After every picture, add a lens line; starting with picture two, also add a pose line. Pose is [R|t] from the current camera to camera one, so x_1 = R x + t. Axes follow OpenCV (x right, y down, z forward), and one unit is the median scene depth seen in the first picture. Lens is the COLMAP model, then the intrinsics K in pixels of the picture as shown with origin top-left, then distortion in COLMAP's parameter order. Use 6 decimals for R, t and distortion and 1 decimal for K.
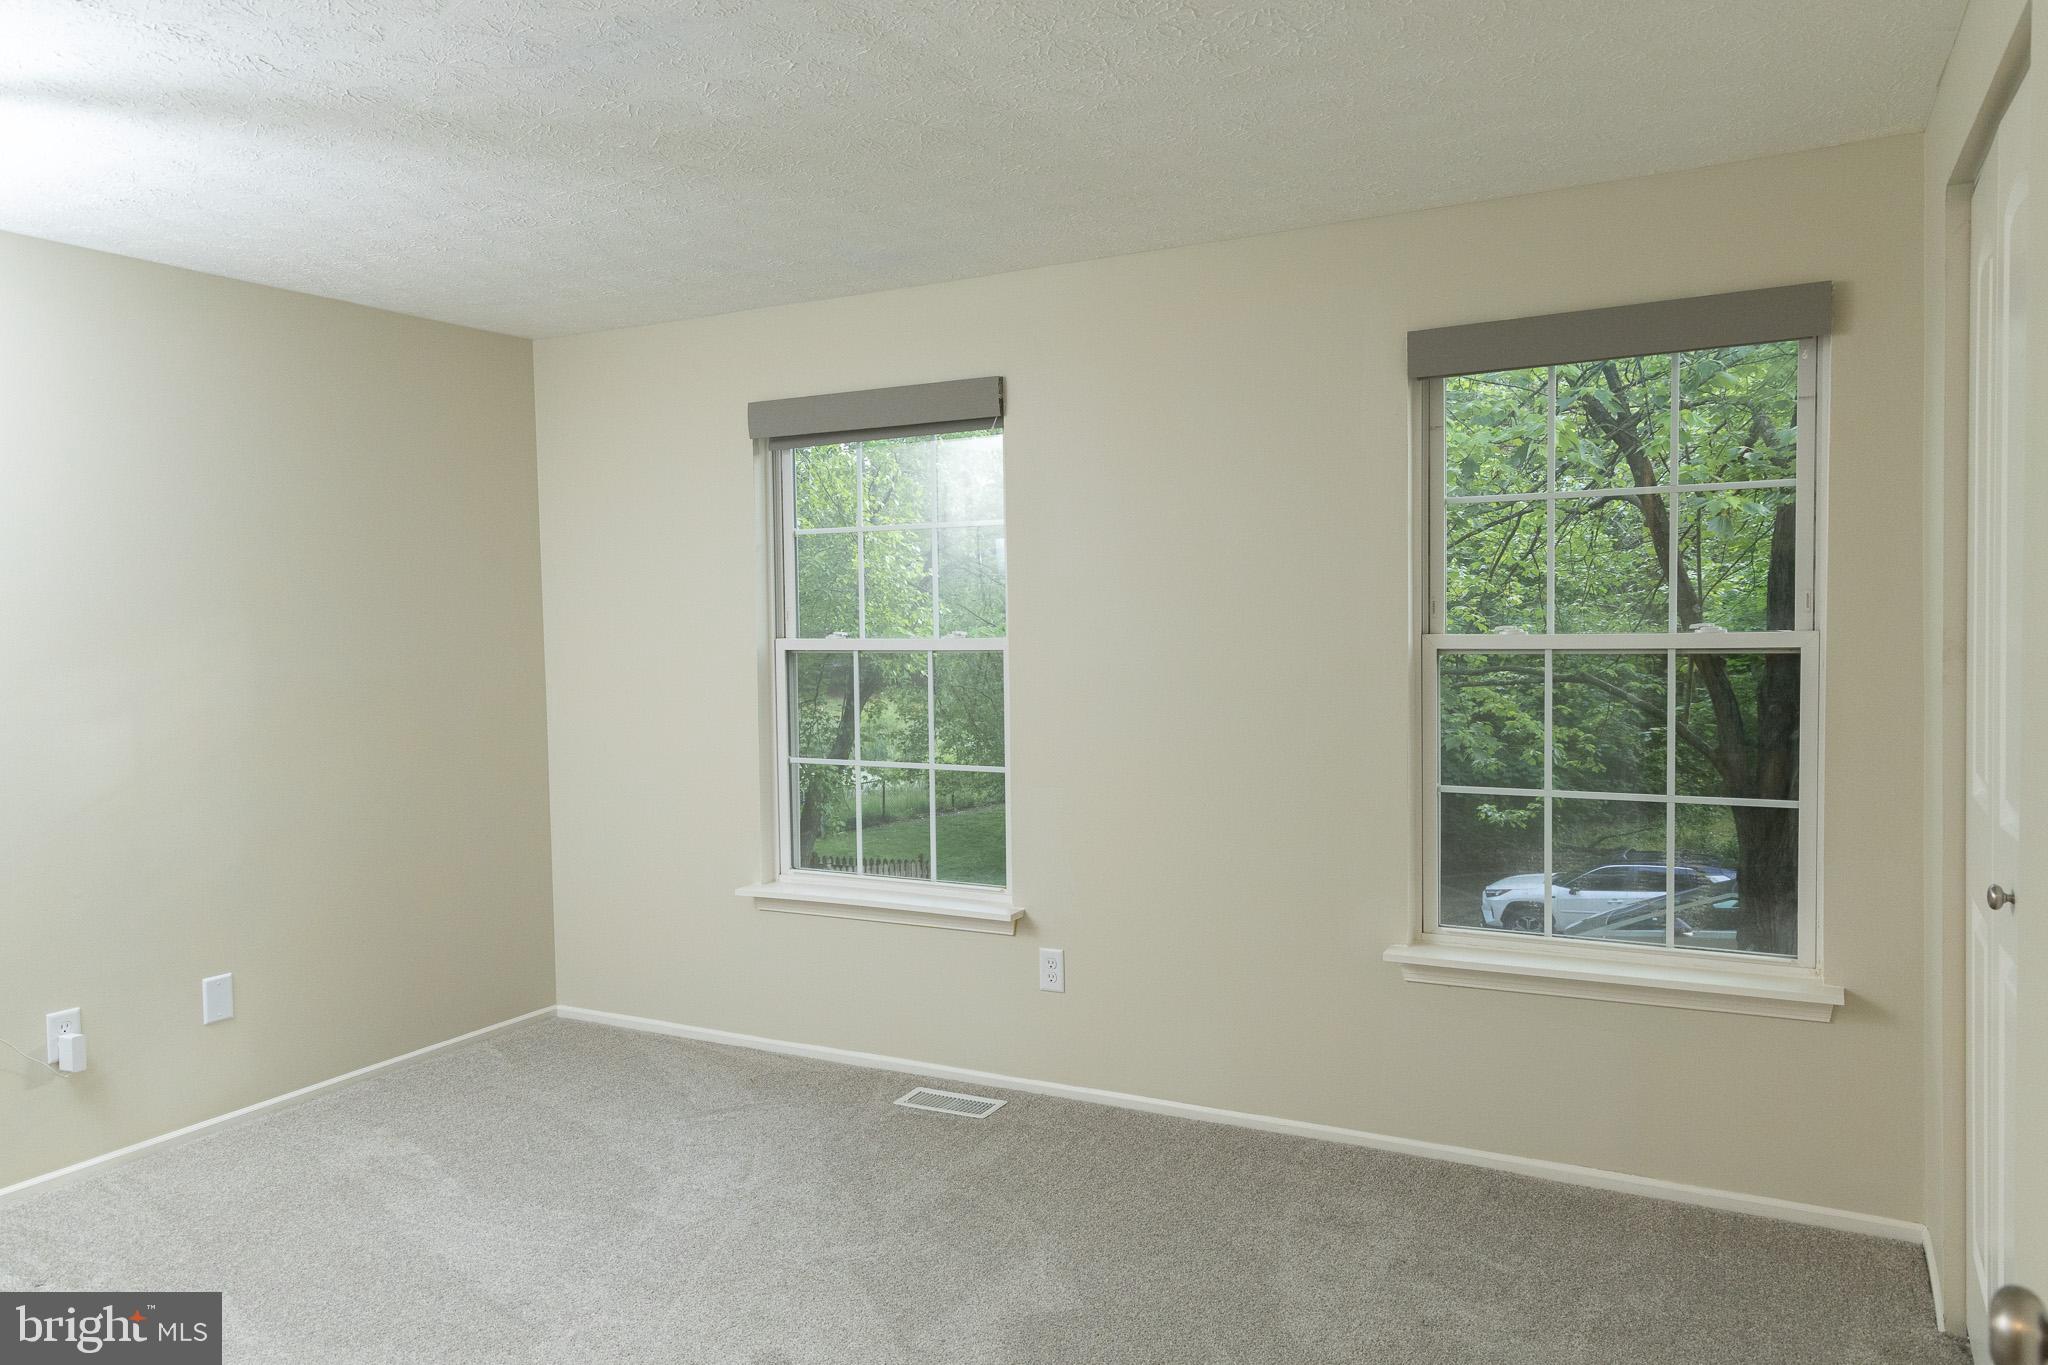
lens RADIAL K [[1465.5, 0, 1029.4], [0, 1465.5, 679.1], [0, 0, 1]] dist [0.022403, -0.012240]
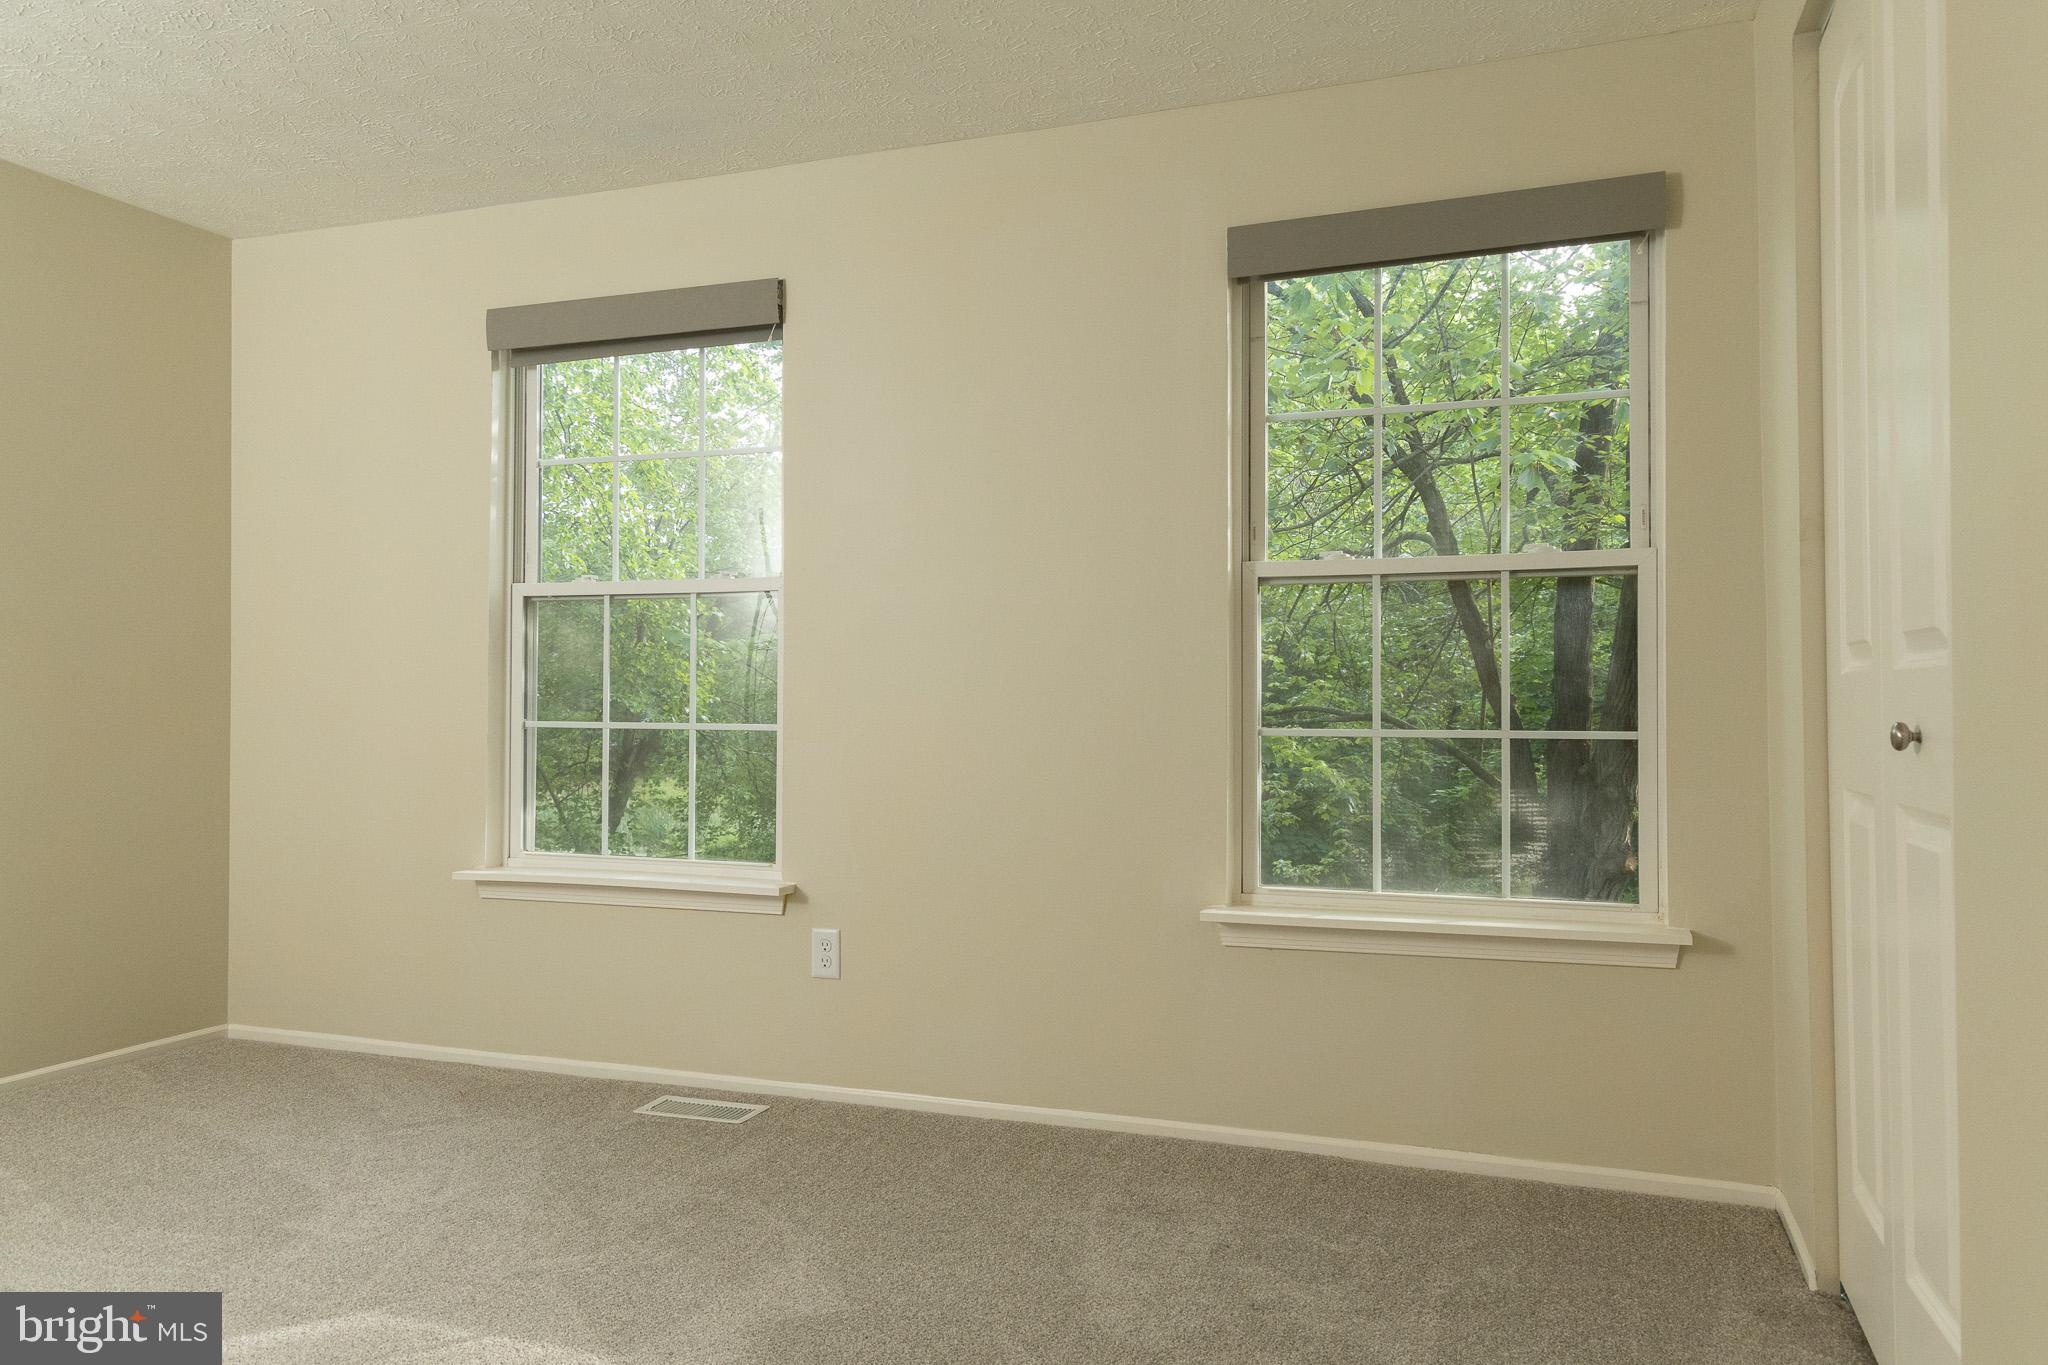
lens RADIAL K [[1465.5, 0, 1033.9], [0, 1465.5, 686.0], [0, 0, 1]] dist [0.022403, -0.012240]
pose [[0.989629, 0.019892, 0.142260, 0.011928], [-0.010126, 0.997562, -0.069042, 0.110747], [-0.143286, 0.066885, 0.987419, 0.124557]]
